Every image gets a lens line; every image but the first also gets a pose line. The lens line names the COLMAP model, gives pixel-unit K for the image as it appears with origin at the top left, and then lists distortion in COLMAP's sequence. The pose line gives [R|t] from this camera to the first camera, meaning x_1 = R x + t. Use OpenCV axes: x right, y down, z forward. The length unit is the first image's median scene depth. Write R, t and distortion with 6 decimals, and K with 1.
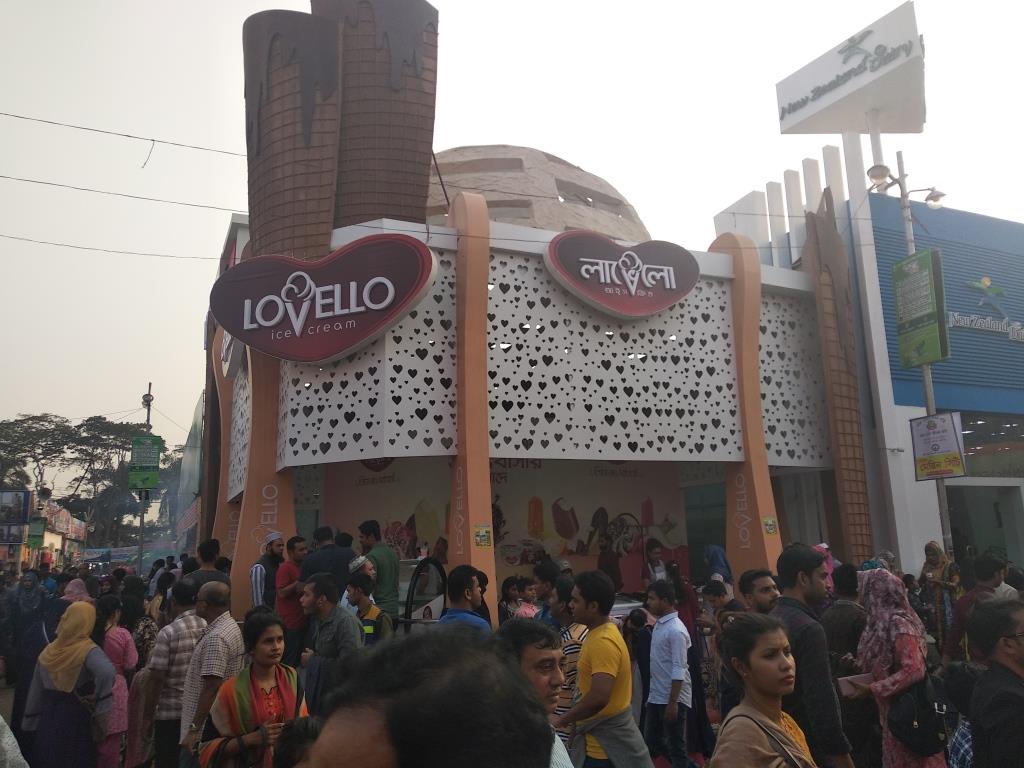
lens RADIAL K [[814.7, 0, 511.7], [0, 814.7, 382.0], [0, 0, 1]] dist [0.092934, -0.091508]
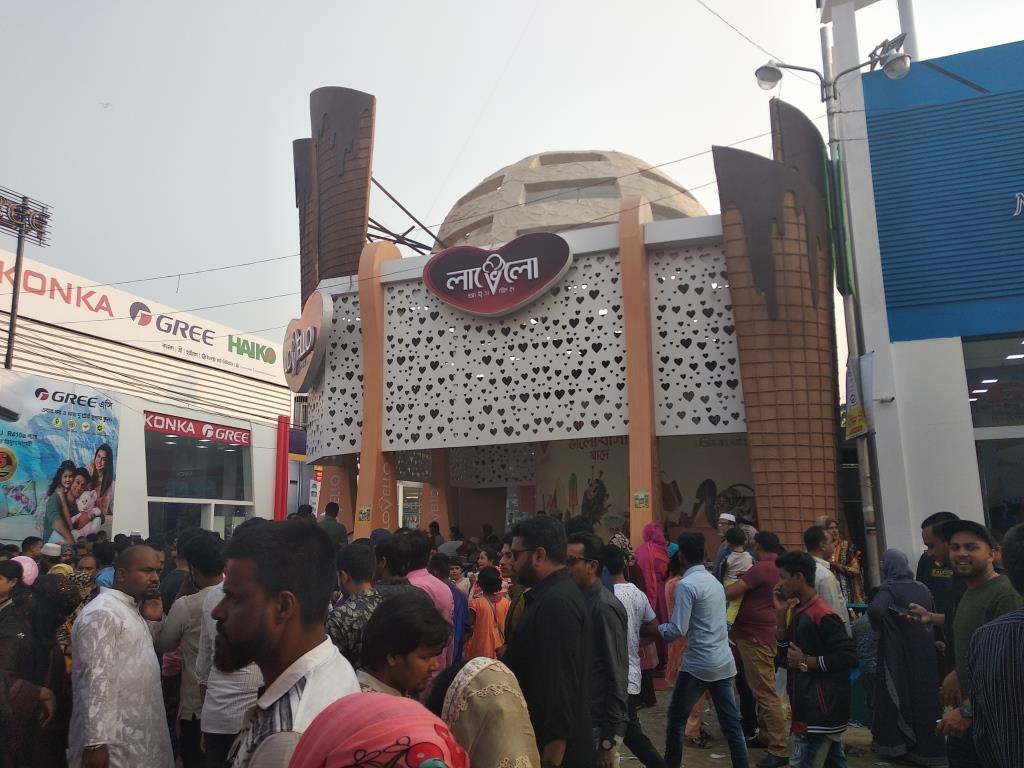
lens RADIAL K [[814.7, 0, 511.7], [0, 814.7, 382.0], [0, 0, 1]] dist [0.092934, -0.091508]
pose [[0.699663, -0.113014, -0.705478, 0.917313], [0.143056, 0.989575, -0.016647, 0.031896], [0.700005, -0.089276, 0.708536, 0.225289]]
